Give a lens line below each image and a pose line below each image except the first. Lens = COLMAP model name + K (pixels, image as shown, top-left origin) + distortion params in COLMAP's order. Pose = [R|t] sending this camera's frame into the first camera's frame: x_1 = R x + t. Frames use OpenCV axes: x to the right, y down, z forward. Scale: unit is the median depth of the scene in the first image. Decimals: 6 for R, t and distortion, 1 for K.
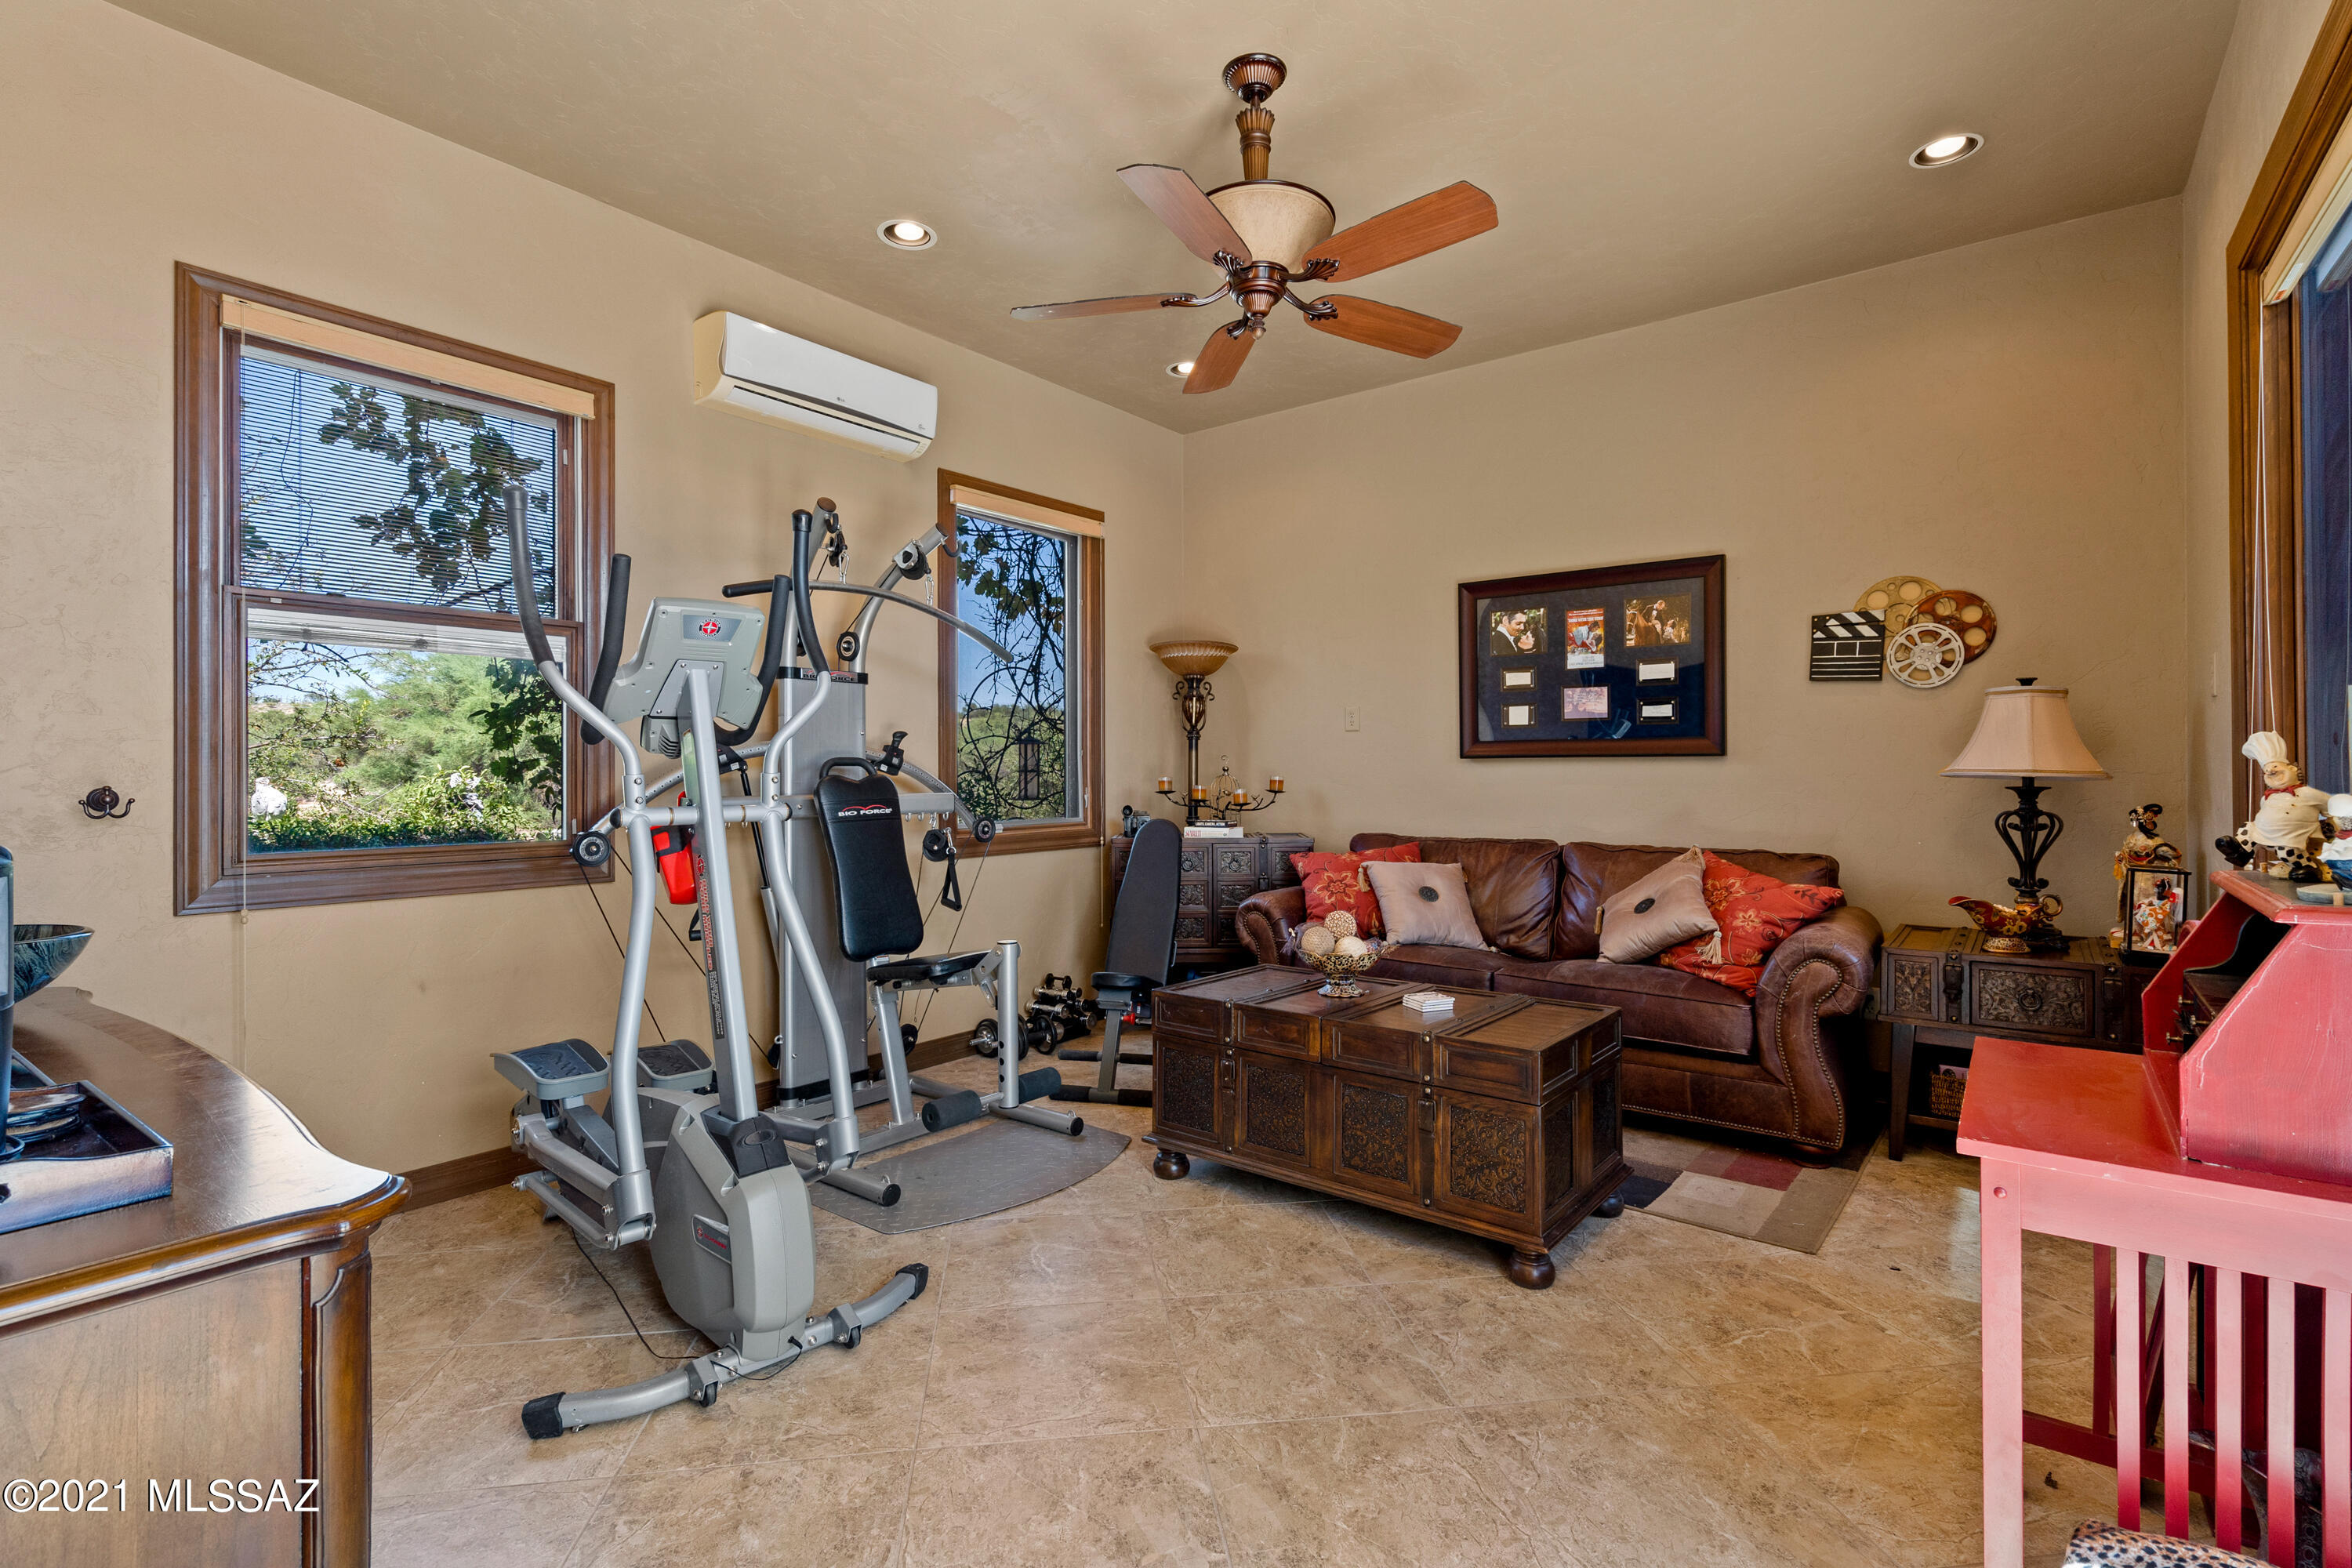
lens RADIAL K [[1078.1, 0, 1182.1], [0, 1078.1, 776.3], [0, 0, 1]] dist [0.001211, 0.000345]
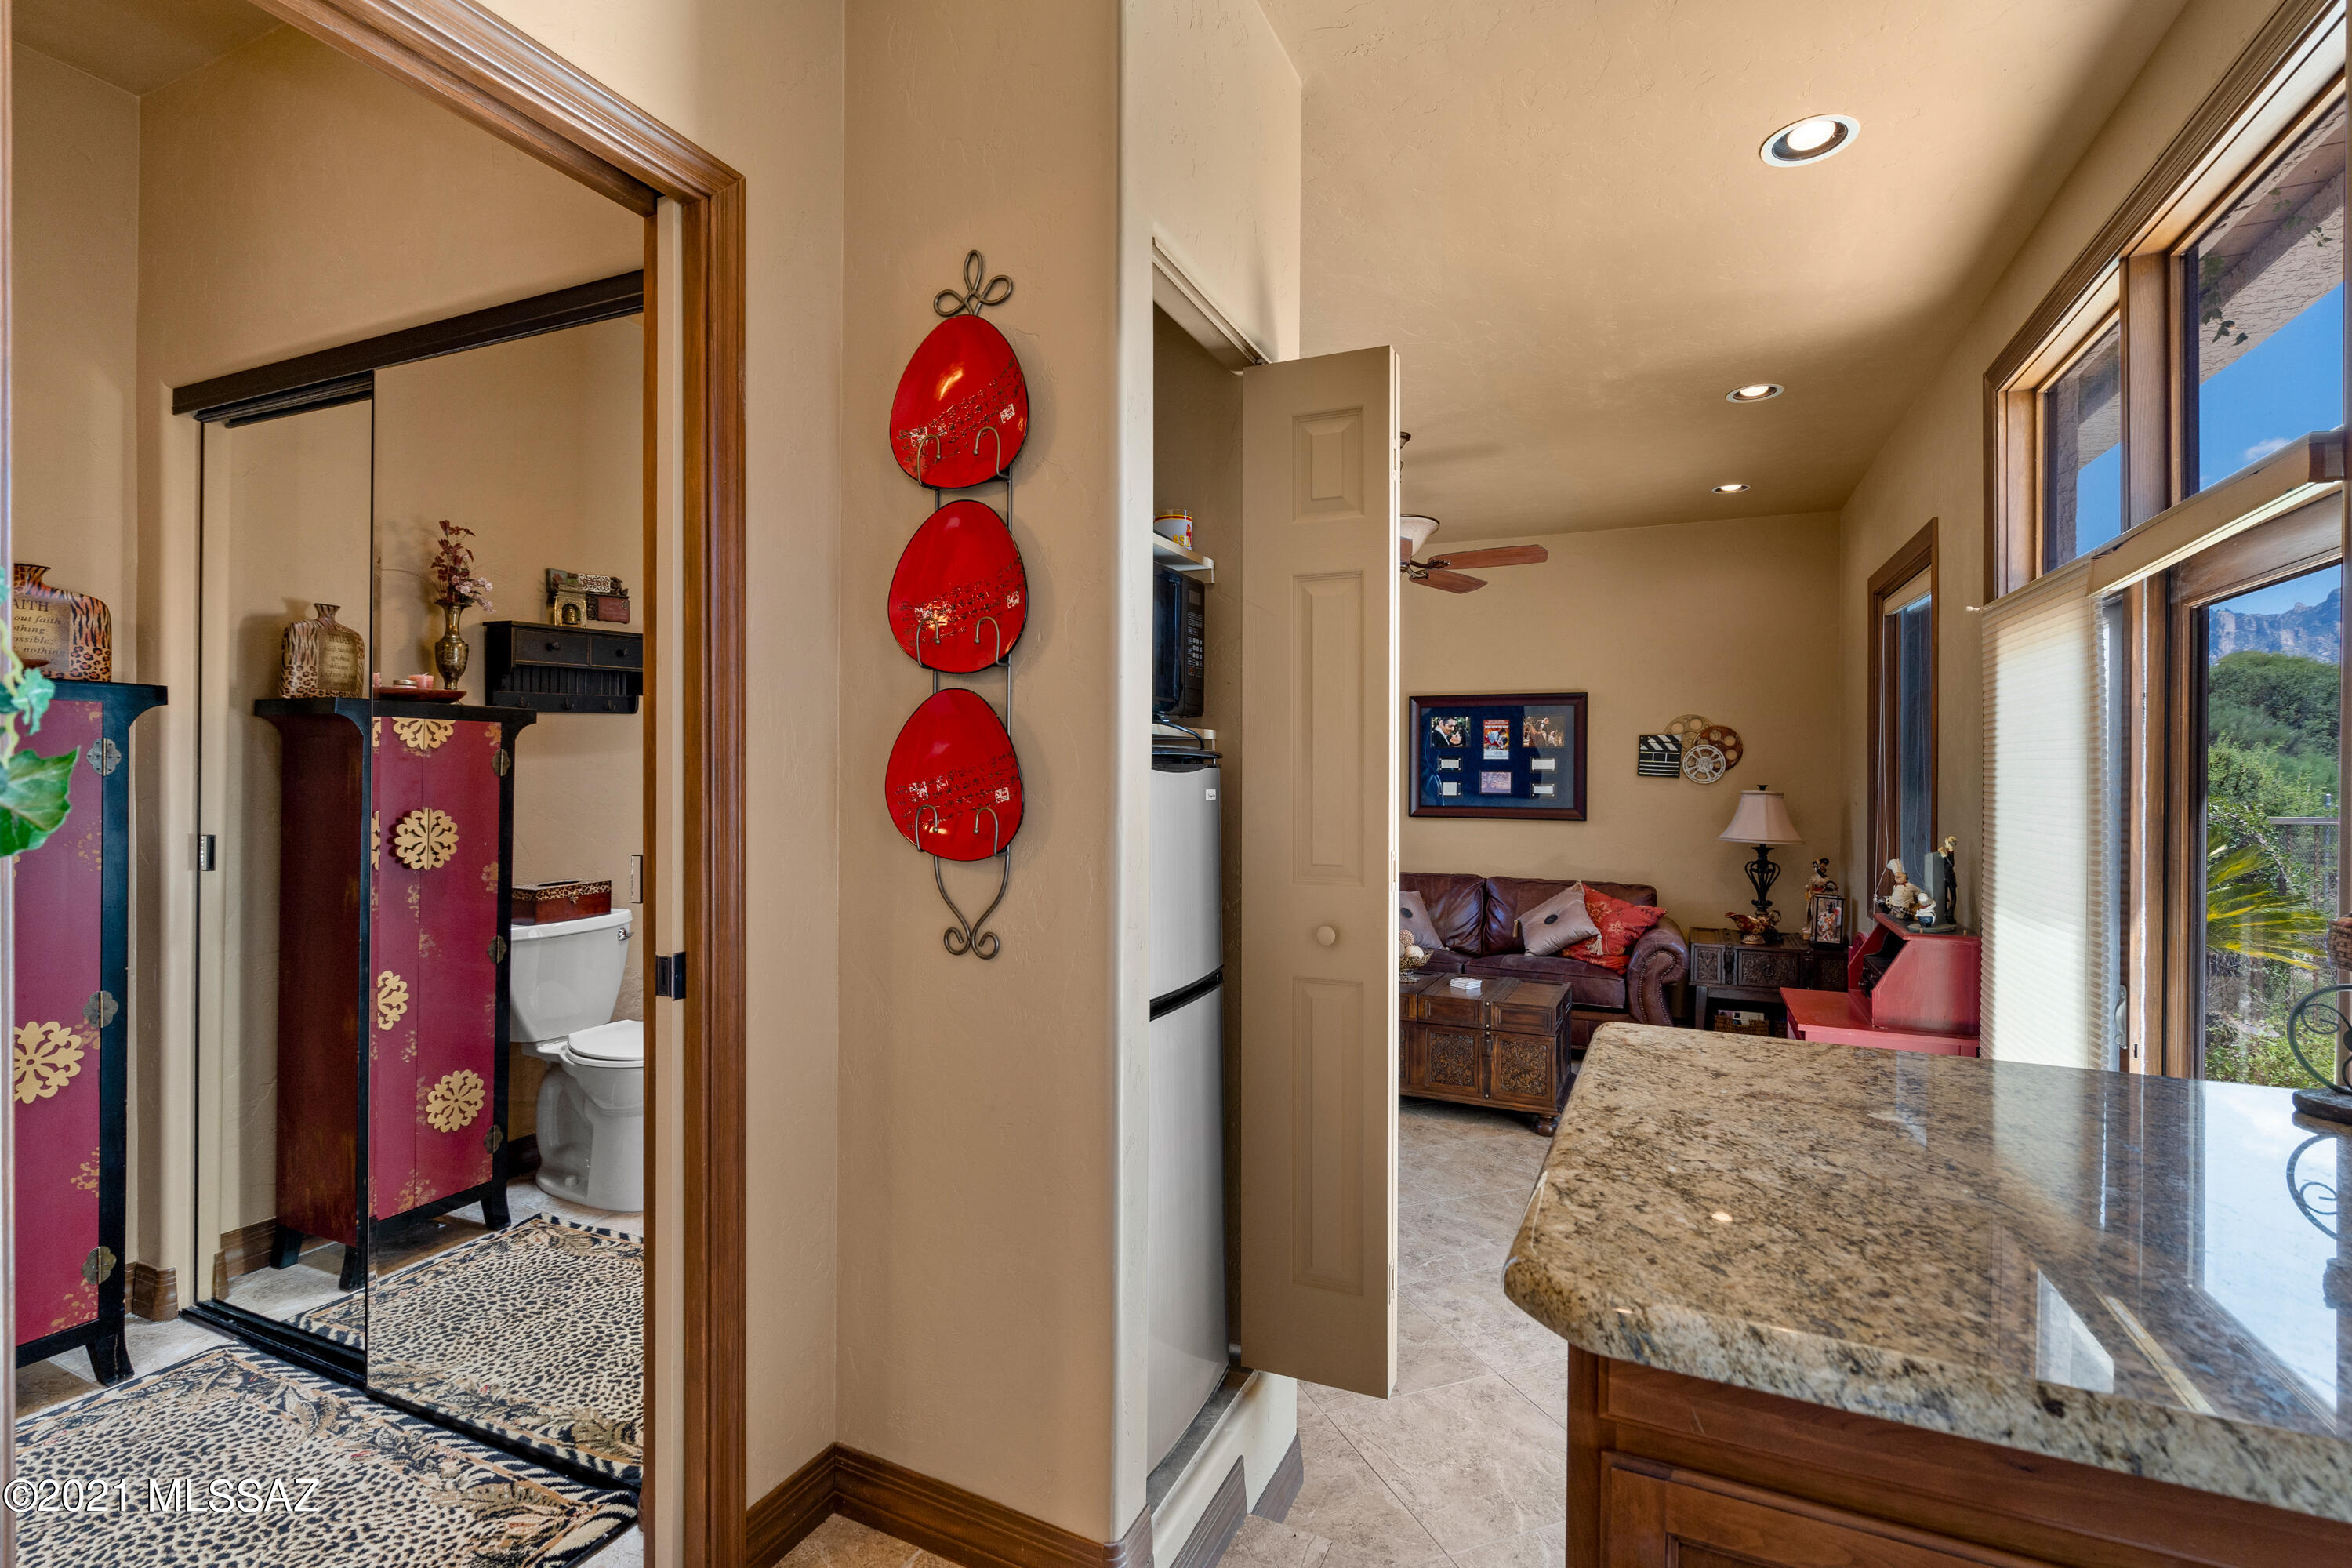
lens RADIAL K [[1078.1, 0, 1168.5], [0, 1078.1, 780.9], [0, 0, 1]] dist [0.001211, 0.000345]
pose [[0.973864, 0.006183, 0.227046, -0.488862], [-0.008156, 0.999937, 0.007754, -0.093328], [-0.226984, -0.009403, 0.973853, -0.425636]]
